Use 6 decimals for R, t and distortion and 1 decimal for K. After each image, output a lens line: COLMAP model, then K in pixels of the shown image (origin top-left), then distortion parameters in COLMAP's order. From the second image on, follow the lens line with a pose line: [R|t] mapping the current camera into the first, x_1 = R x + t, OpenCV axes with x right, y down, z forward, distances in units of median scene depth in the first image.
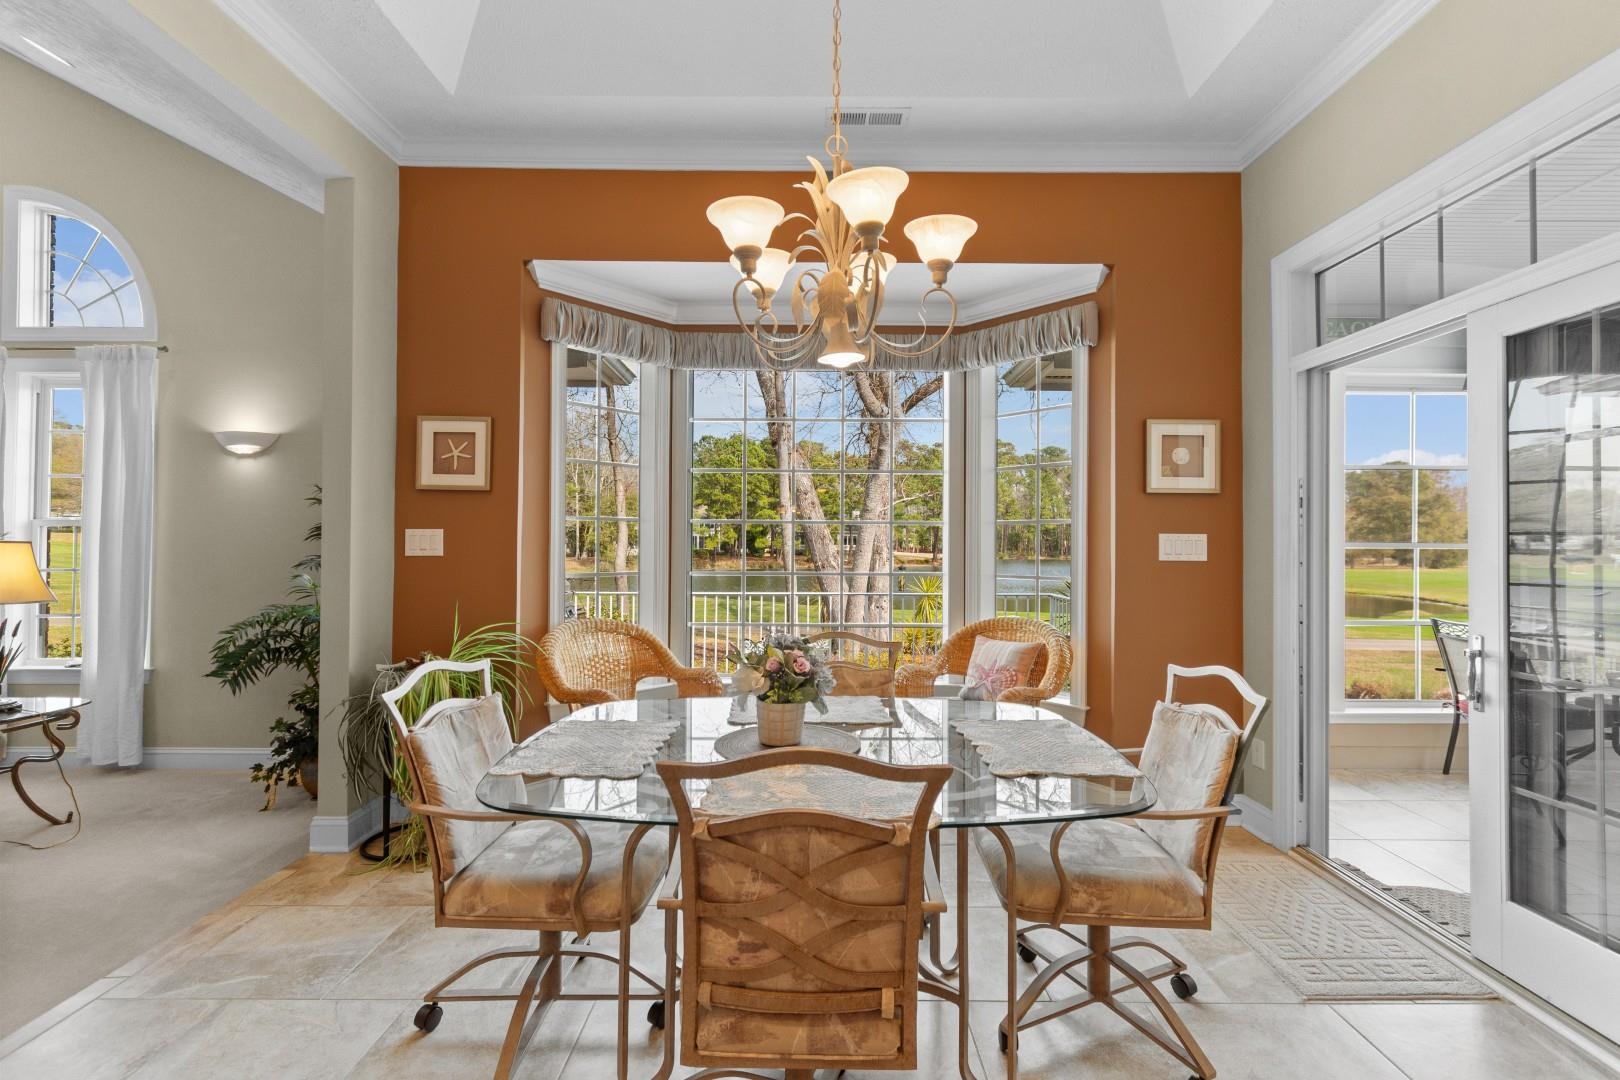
lens RADIAL K [[710.9, 0, 812.8], [0, 710.9, 538.6], [0, 0, 1]] dist [0.004764, -0.000918]
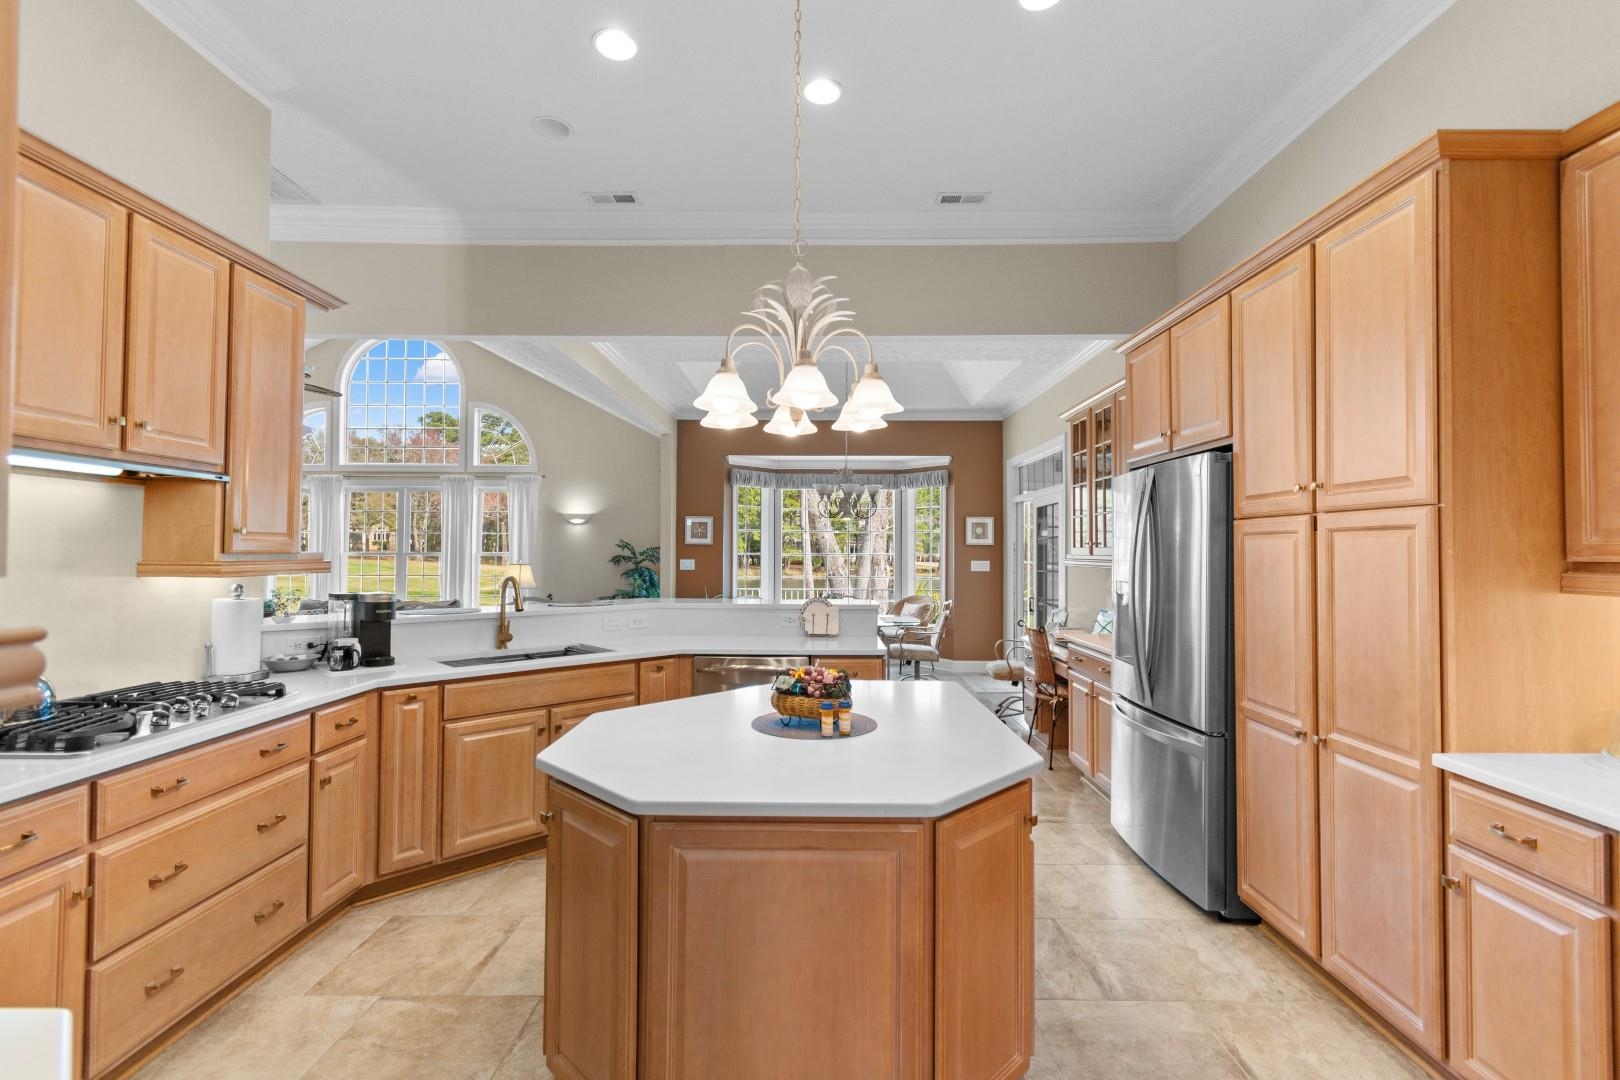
lens RADIAL K [[710.9, 0, 812.8], [0, 710.9, 538.6], [0, 0, 1]] dist [0.004764, -0.000918]
pose [[0.999959, -0.002901, -0.008608, -0.061577], [0.002816, 0.999948, -0.009770, -0.058488], [0.008636, 0.009745, 0.999915, -1.468347]]
